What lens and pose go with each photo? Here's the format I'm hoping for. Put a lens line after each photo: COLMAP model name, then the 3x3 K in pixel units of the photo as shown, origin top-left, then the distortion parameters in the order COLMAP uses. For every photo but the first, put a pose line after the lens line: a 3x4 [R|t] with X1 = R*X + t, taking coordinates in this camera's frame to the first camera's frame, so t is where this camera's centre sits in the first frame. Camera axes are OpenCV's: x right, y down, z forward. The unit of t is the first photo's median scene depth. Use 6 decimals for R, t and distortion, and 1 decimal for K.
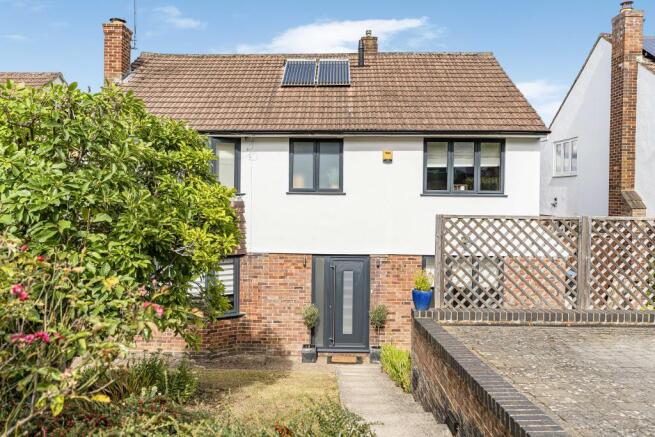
lens RADIAL K [[474.8, 0, 326.8], [0, 474.8, 219.0], [0, 0, 1]] dist [-0.001681, -0.005832]
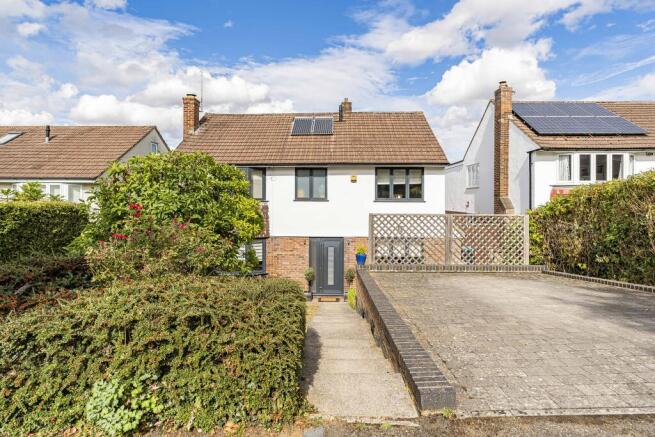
lens RADIAL K [[338.1, 0, 328.5], [0, 338.1, 218.1], [0, 0, 1]] dist [0.000419, 0.000145]
pose [[0.999948, -0.003316, -0.009610, 0.049789], [0.003401, 0.999955, 0.008832, -0.001975], [0.009580, -0.008865, 0.999915, -0.192366]]
